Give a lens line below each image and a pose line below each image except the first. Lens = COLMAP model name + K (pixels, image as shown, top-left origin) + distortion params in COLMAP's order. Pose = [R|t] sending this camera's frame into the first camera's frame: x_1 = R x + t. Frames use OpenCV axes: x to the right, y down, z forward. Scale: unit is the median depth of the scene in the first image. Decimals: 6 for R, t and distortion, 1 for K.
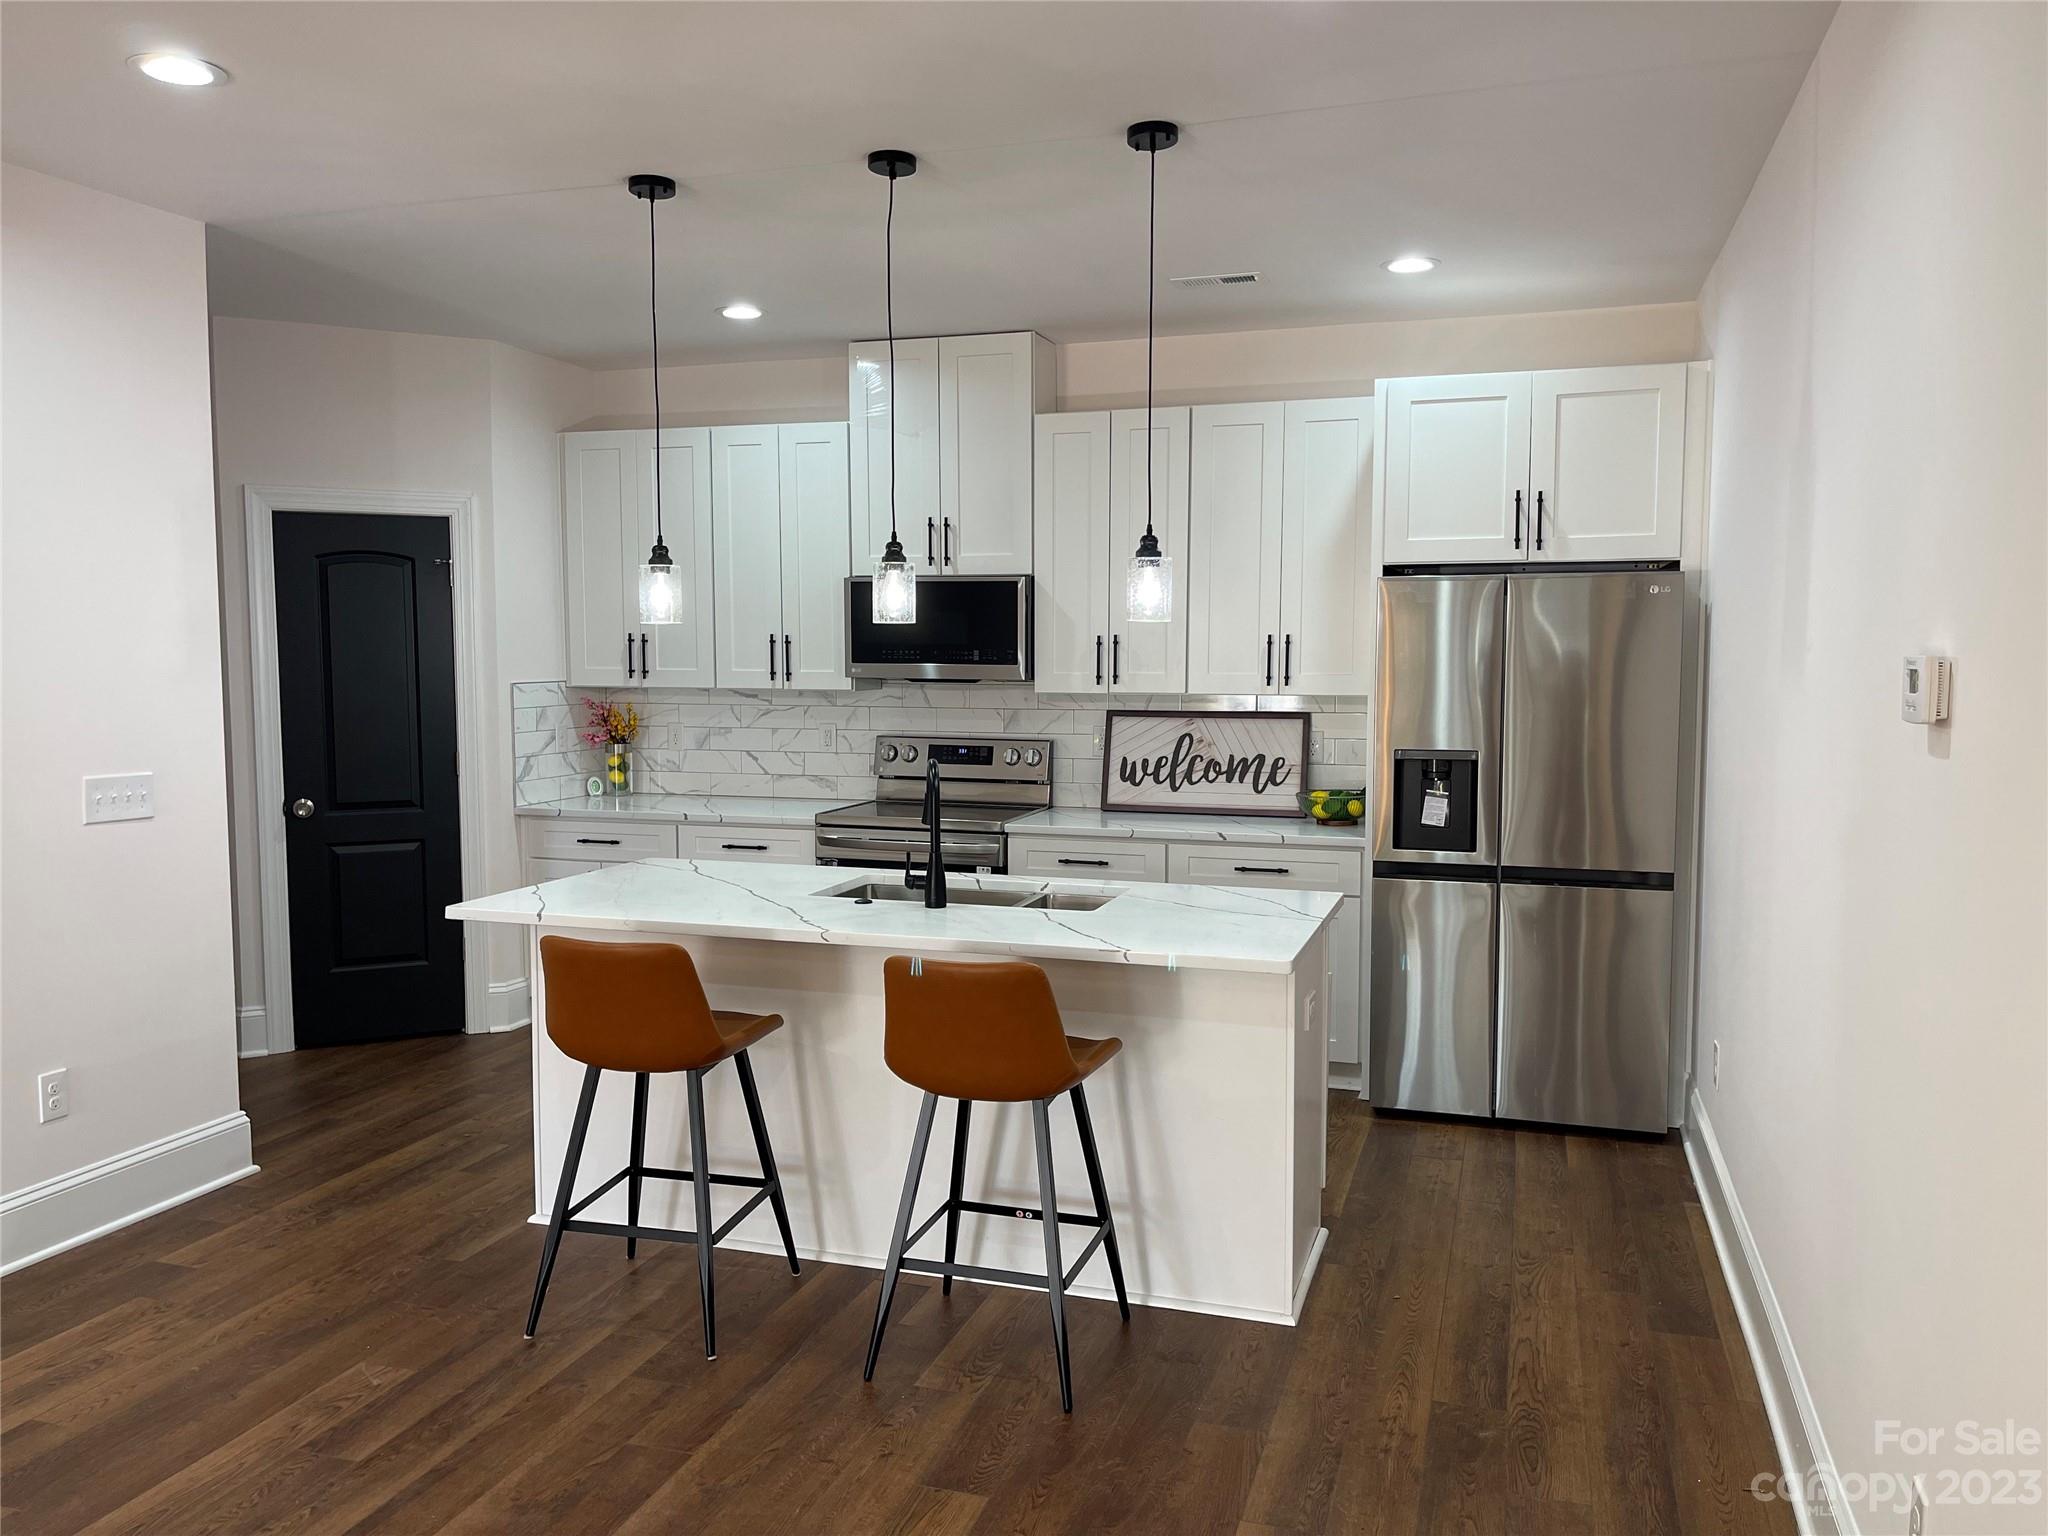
lens RADIAL K [[1531.4, 0, 1024.0], [0, 1531.4, 768.0], [0, 0, 1]] dist [0.075797, -0.077214]
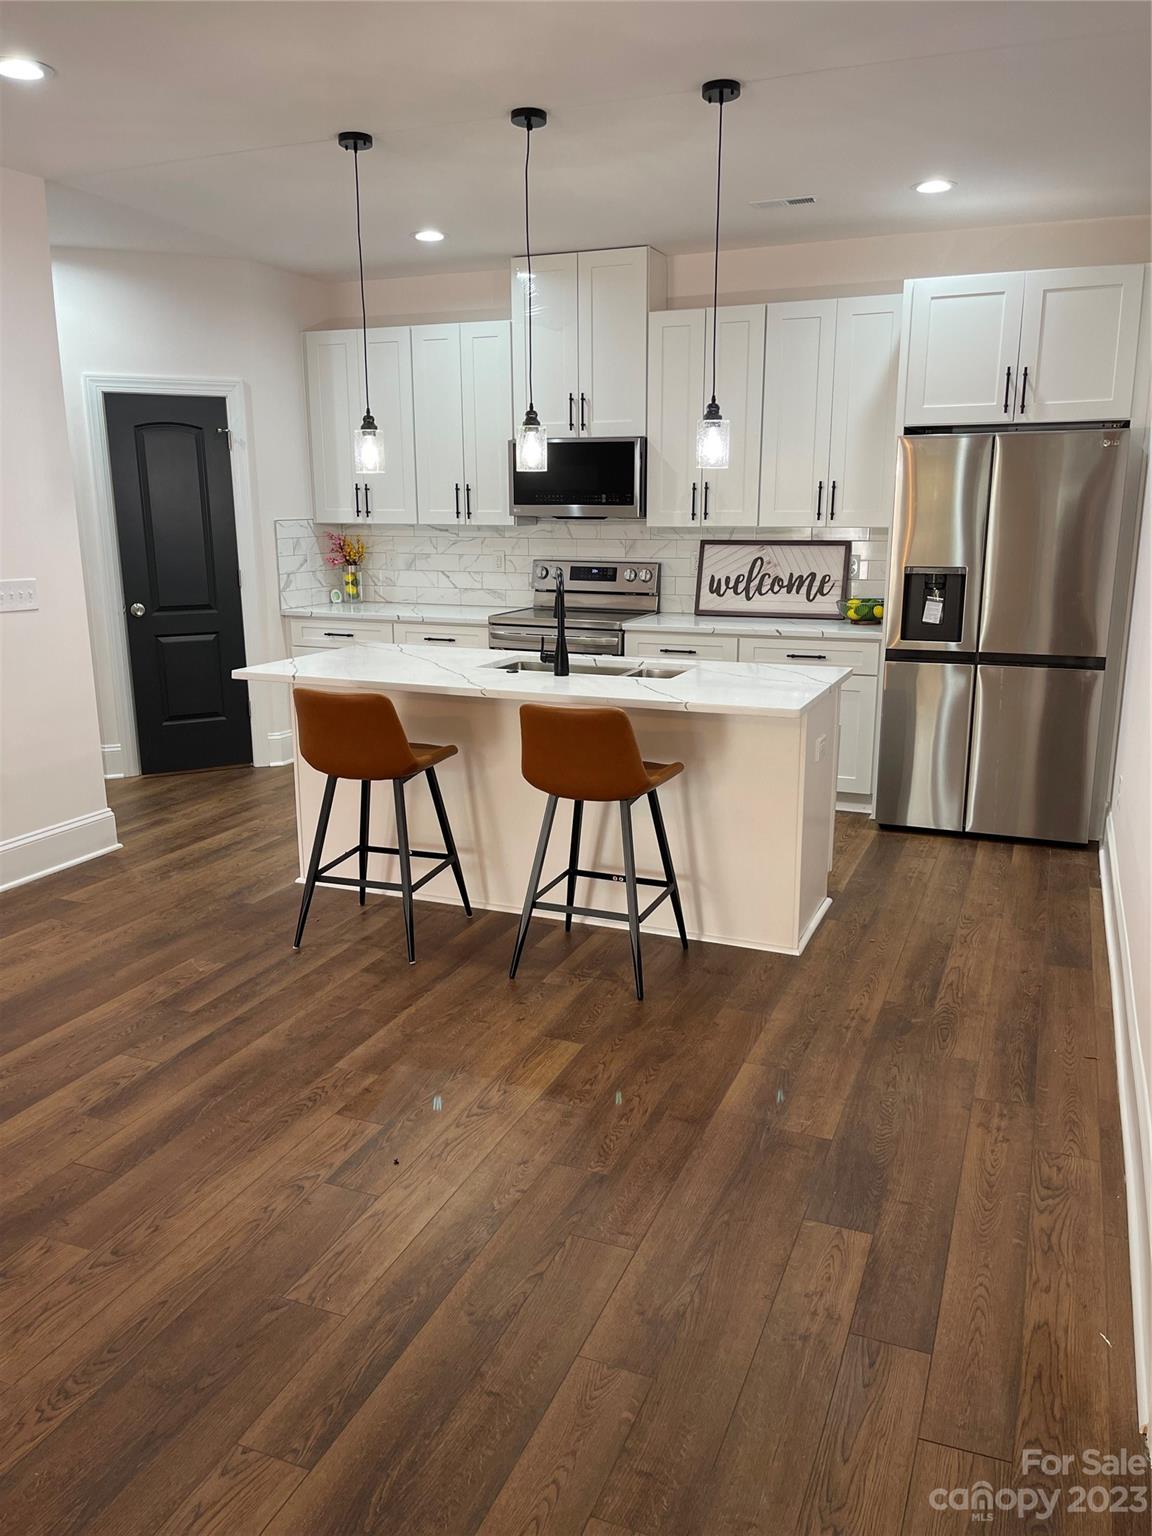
lens RADIAL K [[1145.1, 0, 576.0], [0, 1145.1, 768.0], [0, 0, 1]] dist [0.050788, -0.030971]
pose [[0.997055, 0.015110, -0.075184, 0.033390], [-0.003661, 0.988658, 0.150142, 0.013916], [0.076600, -0.149425, 0.985802, -0.063235]]
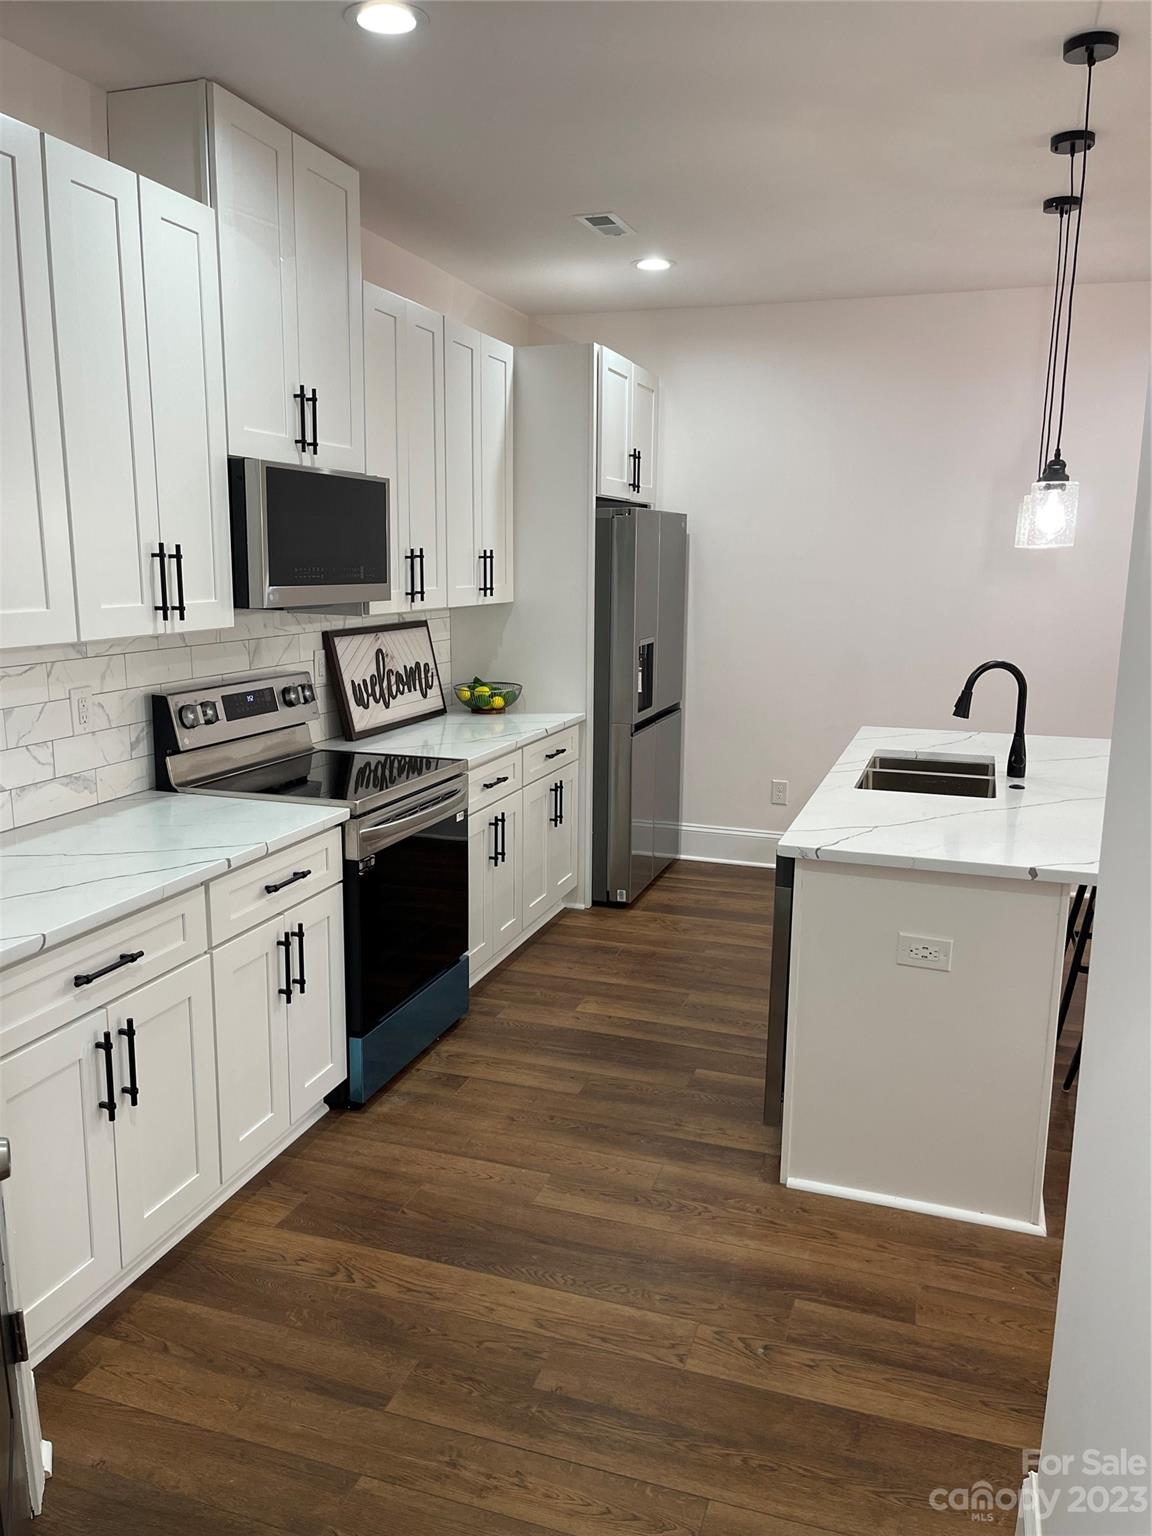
lens RADIAL K [[1148.6, 0, 576.0], [0, 1148.6, 768.0], [0, 0, 1]] dist [0.075797, -0.077214]
pose [[0.015956, -0.181827, 0.983201, -0.902731], [0.071256, 0.981033, 0.180270, -0.102217], [-0.997330, 0.067183, 0.028610, 1.198697]]
